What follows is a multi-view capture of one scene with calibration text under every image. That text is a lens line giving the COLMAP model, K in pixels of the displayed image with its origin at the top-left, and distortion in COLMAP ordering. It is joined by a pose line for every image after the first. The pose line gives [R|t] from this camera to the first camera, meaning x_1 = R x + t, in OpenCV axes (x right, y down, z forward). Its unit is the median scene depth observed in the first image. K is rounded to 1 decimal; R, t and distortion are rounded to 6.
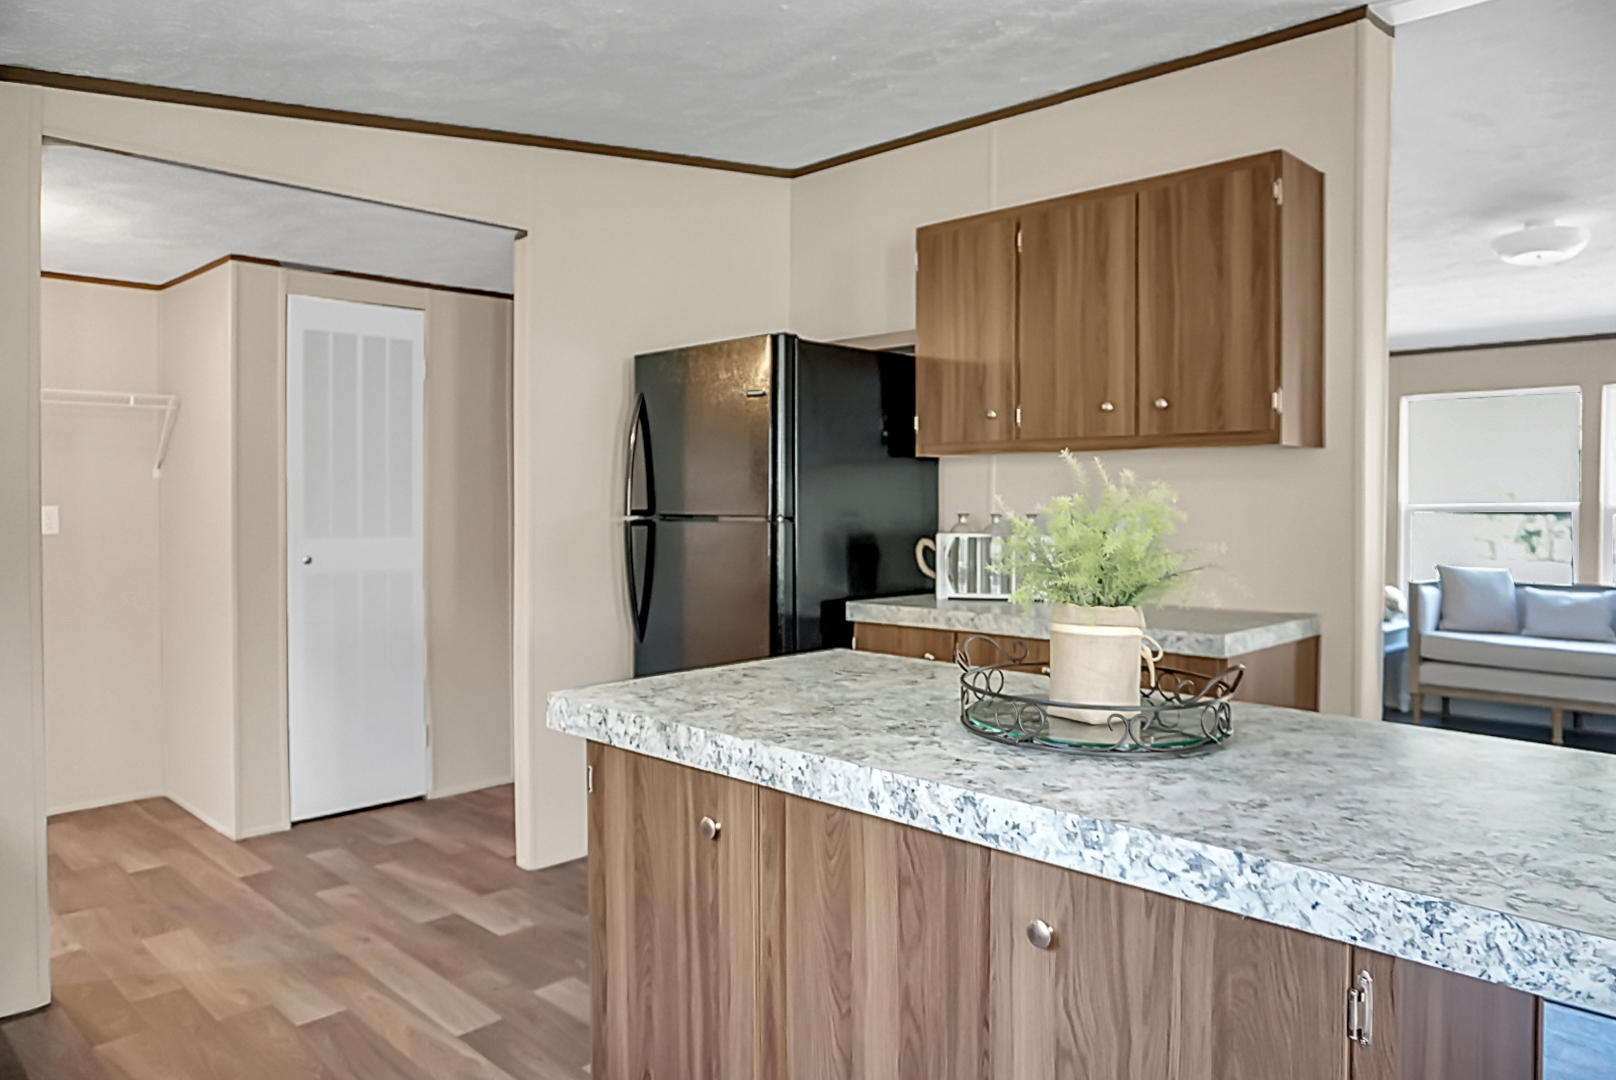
lens RADIAL K [[1078.7, 0, 804.0], [0, 1078.7, 530.0], [0, 0, 1]] dist [-0.038467, 0.021028]
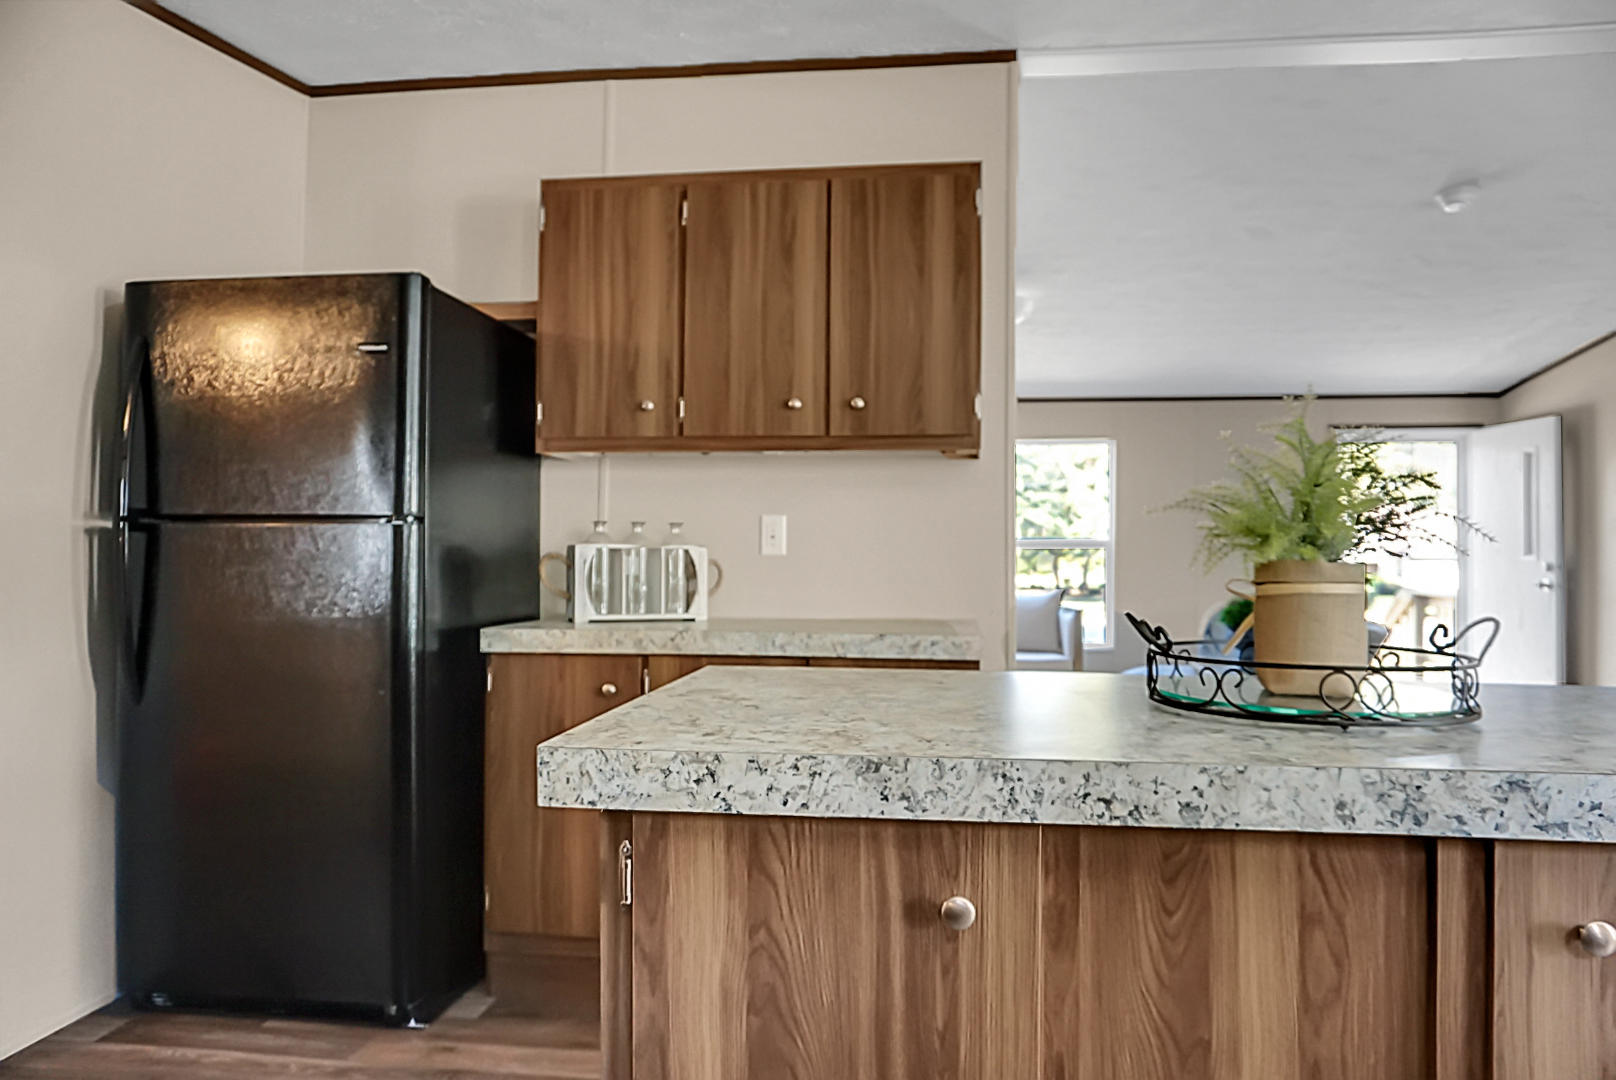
lens RADIAL K [[1078.7, 0, 805.0], [0, 1078.7, 546.8], [0, 0, 1]] dist [-0.038467, 0.021028]
pose [[0.800299, 0.009318, 0.599528, -0.286626], [0.010115, 0.999527, -0.029038, 0.038469], [-0.599515, 0.029303, 0.799827, 0.274836]]
